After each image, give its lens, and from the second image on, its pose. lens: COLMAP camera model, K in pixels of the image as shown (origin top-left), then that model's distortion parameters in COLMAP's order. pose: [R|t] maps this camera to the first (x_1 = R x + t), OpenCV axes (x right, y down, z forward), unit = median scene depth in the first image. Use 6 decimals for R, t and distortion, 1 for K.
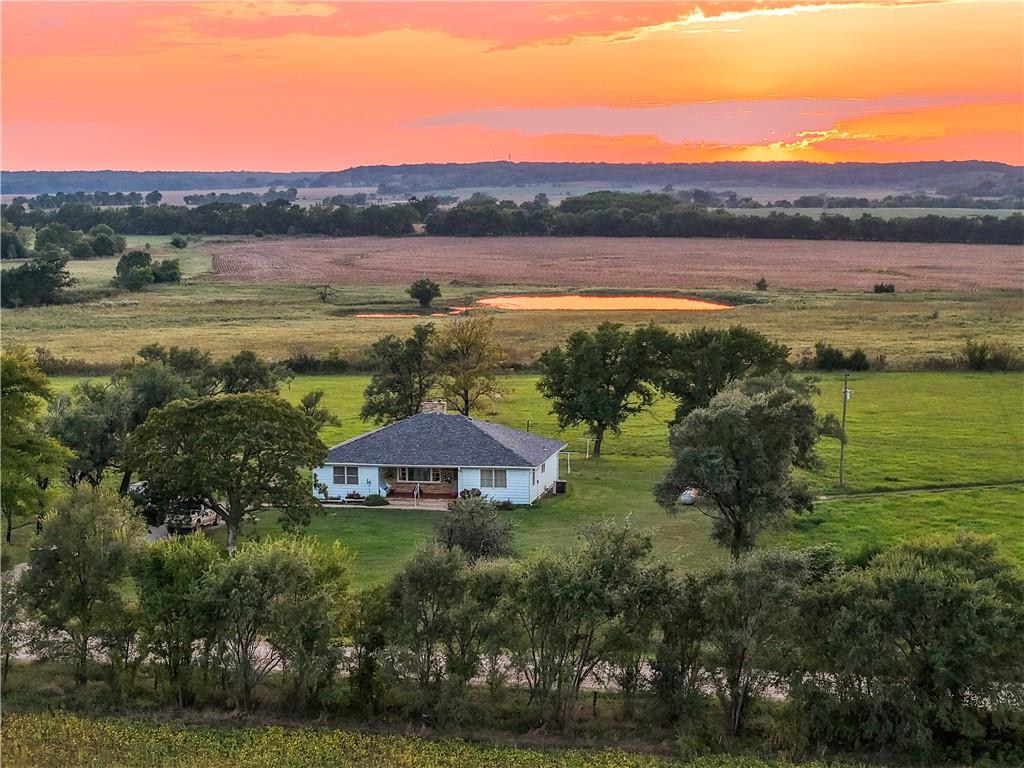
lens RADIAL K [[2148.8, 0, 516.6], [0, 2148.8, 379.9], [0, 0, 1]] dist [-0.157886, 0.000000]
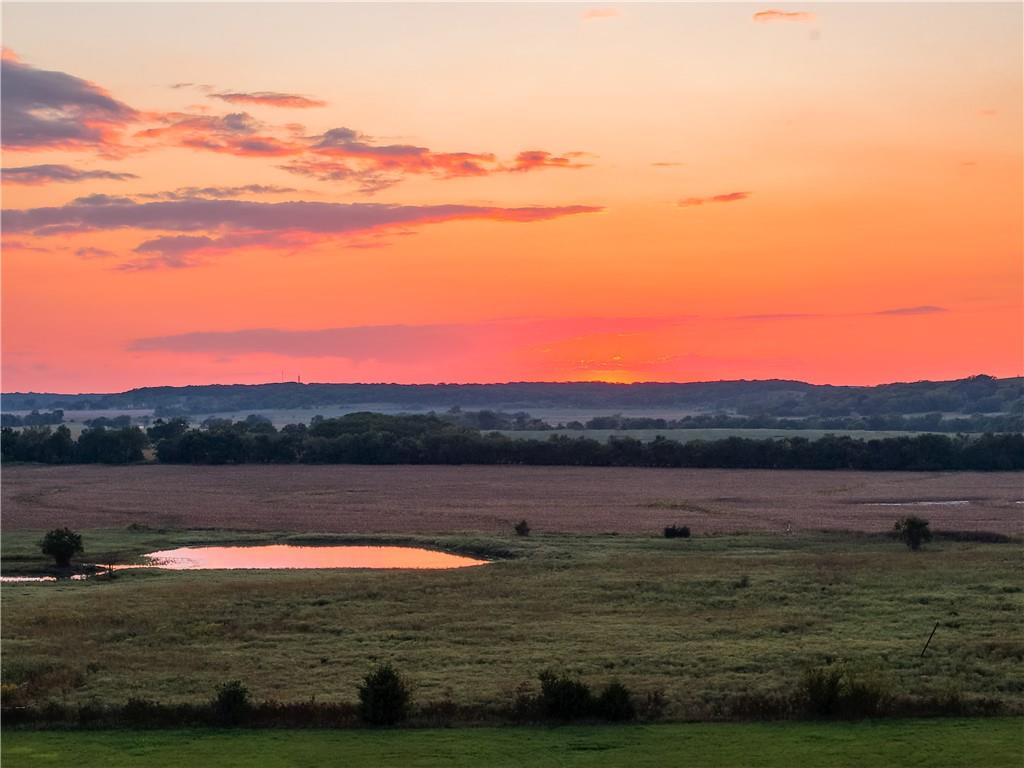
lens RADIAL K [[2148.8, 0, 522.8], [0, 2148.8, 381.1], [0, 0, 1]] dist [-0.157886, 0.000000]
pose [[0.995540, -0.000812, 0.094339, 0.046880], [0.010495, 0.994709, -0.102192, -0.020549], [-0.093757, 0.102726, 0.990281, 0.248122]]
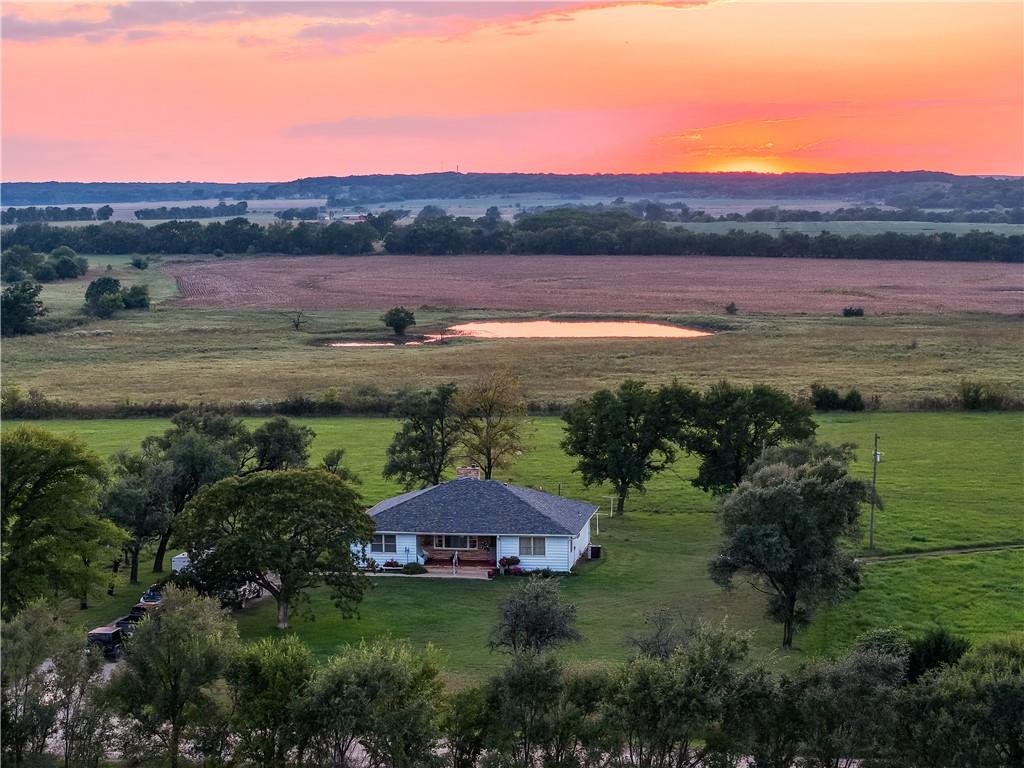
lens RADIAL K [[2148.8, 0, 512.5], [0, 2148.8, 379.9], [0, 0, 1]] dist [-0.157886, 0.000000]
pose [[0.999705, -0.004676, 0.023815, -0.014077], [0.004769, 0.999981, -0.003824, -0.009058], [-0.023797, 0.003937, 0.999709, -0.000729]]
